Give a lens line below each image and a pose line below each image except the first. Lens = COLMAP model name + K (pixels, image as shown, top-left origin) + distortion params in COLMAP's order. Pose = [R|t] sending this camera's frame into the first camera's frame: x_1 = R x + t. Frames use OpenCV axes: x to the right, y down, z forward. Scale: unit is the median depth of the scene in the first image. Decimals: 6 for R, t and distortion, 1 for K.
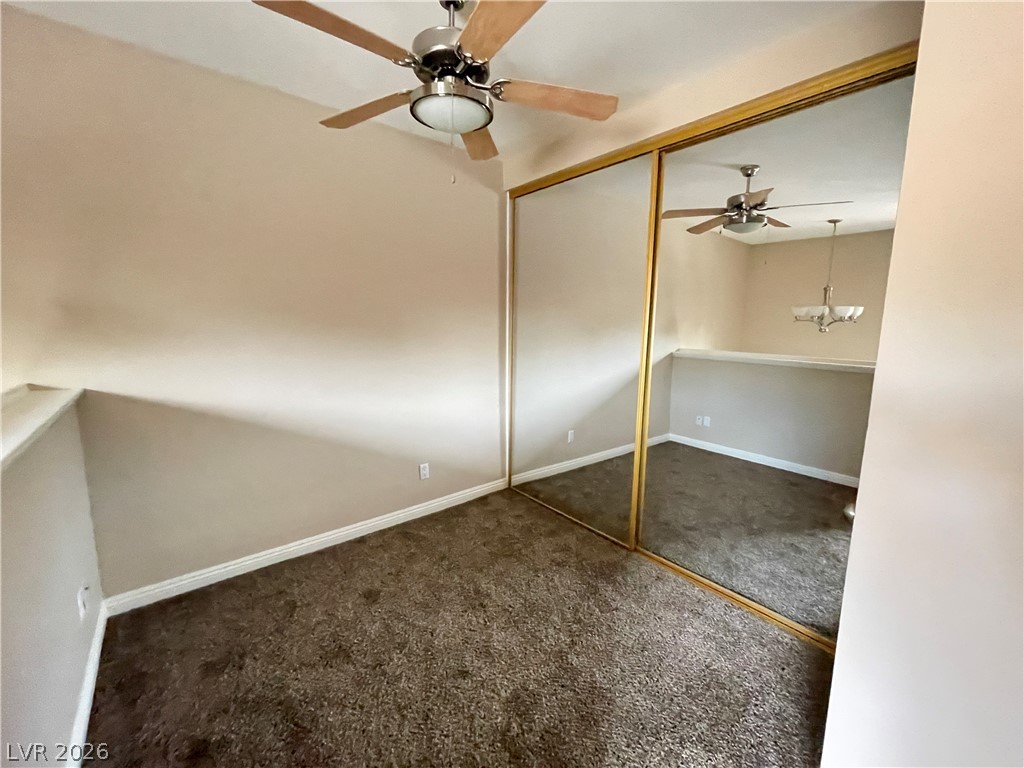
lens RADIAL K [[414.9, 0, 514.9], [0, 414.9, 383.4], [0, 0, 1]] dist [-0.000877, -0.000490]
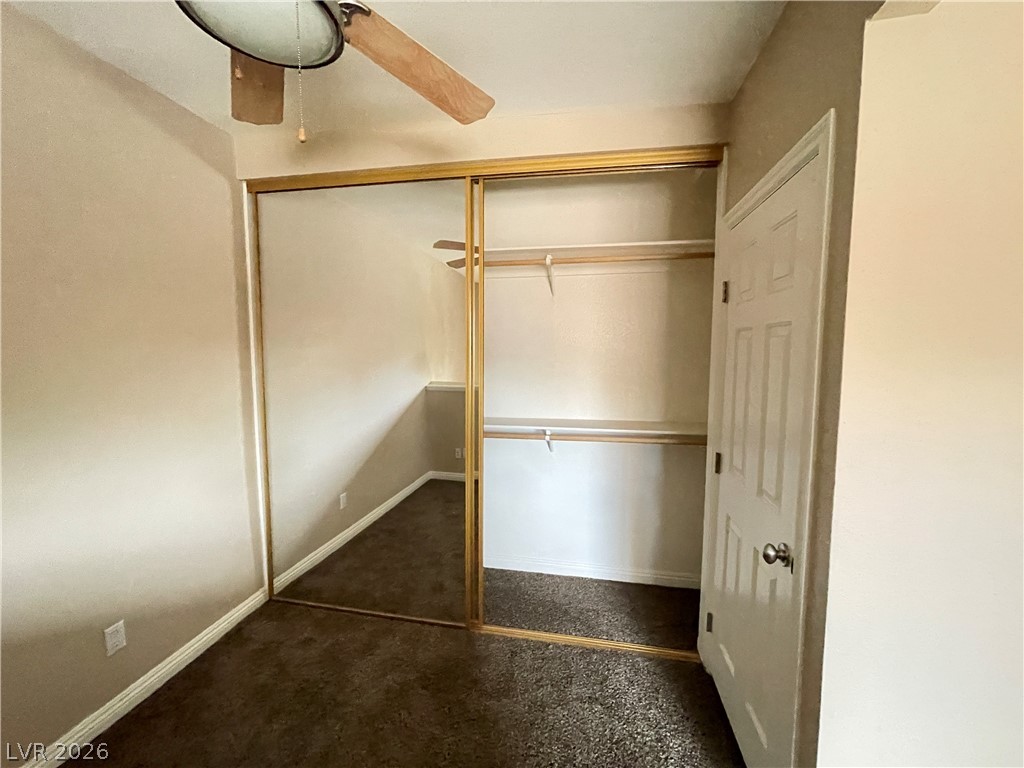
lens RADIAL K [[414.9, 0, 514.9], [0, 414.9, 383.4], [0, 0, 1]] dist [-0.000877, -0.000490]
pose [[0.772286, -0.058472, 0.632578, -0.127376], [0.096912, 0.994944, -0.026350, -0.056093], [-0.627839, 0.081654, 0.774048, 0.189423]]
